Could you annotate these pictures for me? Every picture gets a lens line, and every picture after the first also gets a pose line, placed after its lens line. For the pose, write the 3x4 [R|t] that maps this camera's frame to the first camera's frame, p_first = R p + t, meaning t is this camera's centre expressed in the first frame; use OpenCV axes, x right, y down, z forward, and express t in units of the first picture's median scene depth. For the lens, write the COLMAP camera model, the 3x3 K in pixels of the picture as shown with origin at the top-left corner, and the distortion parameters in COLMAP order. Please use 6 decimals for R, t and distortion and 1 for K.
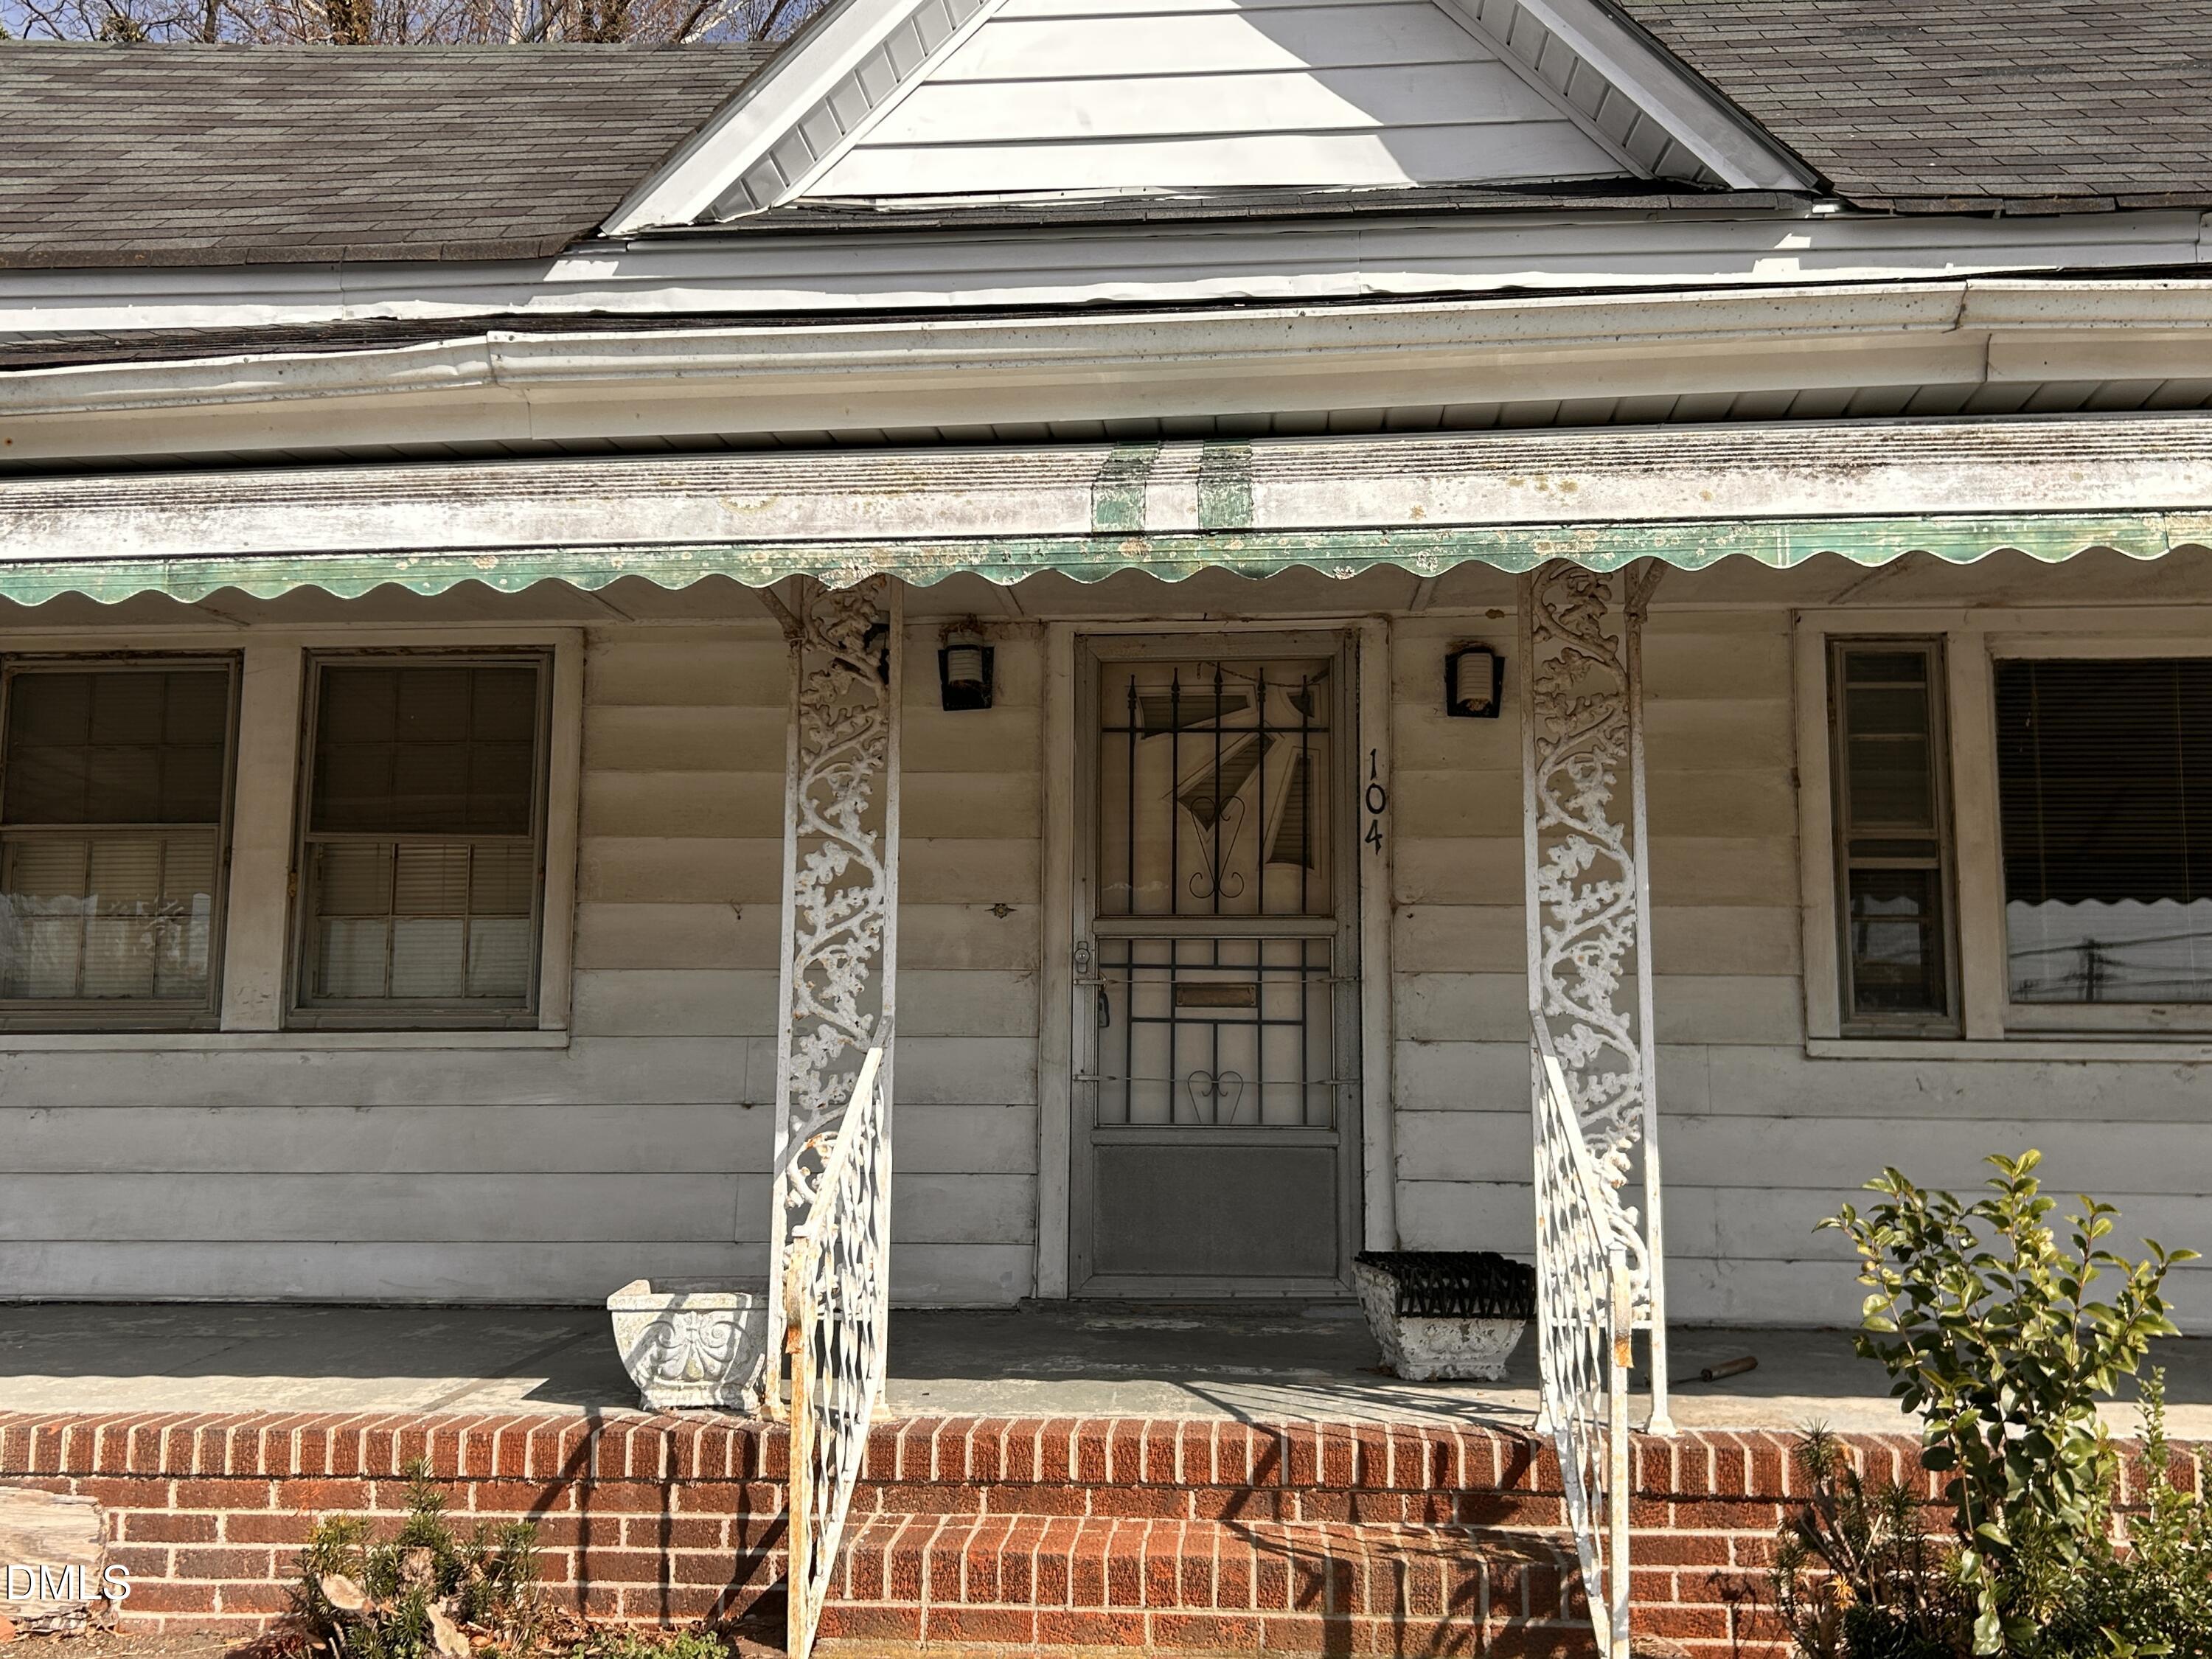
lens RADIAL K [[2147.7, 0, 1102.8], [0, 2147.7, 828.2], [0, 0, 1]] dist [0.025572, 0.000000]
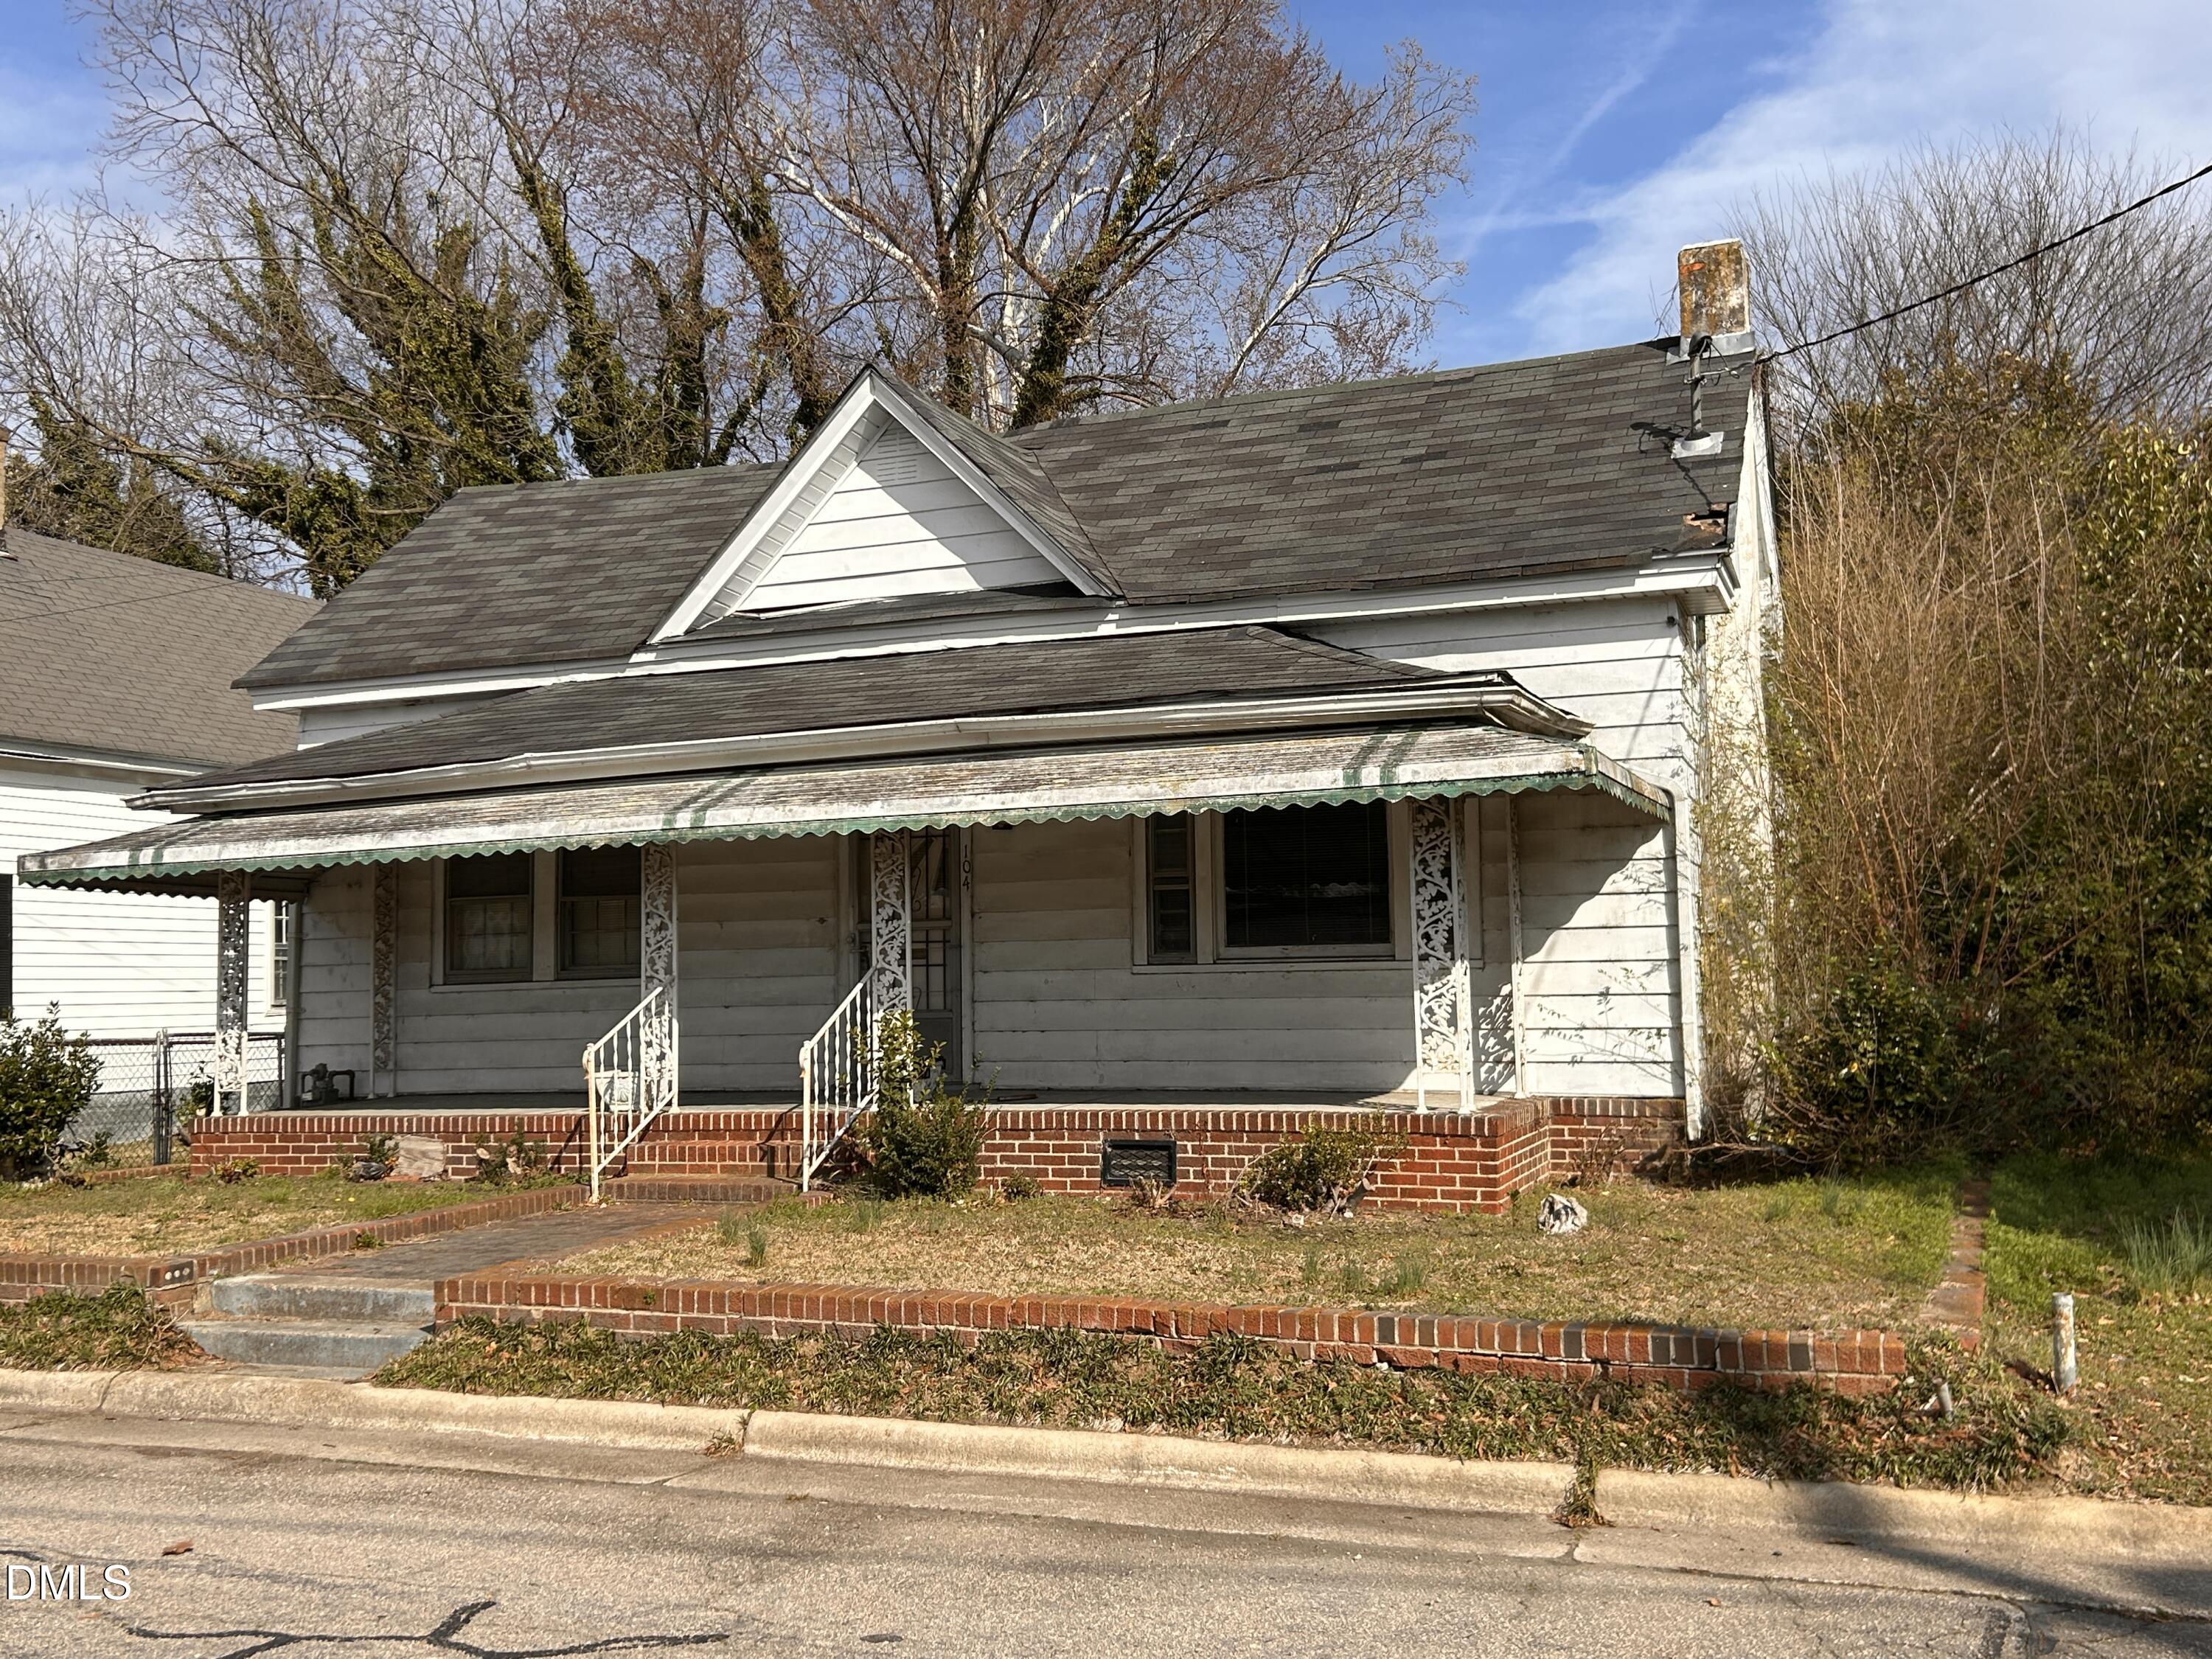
lens RADIAL K [[1962.3, 0, 1109.2], [0, 1962.3, 827.7], [0, 0, 1]] dist [0.010011, -0.002885]
pose [[0.965223, -0.048861, -0.256821, 0.843849], [0.058524, 0.997832, 0.030113, -0.113432], [0.254792, -0.044096, 0.965990, -1.016620]]
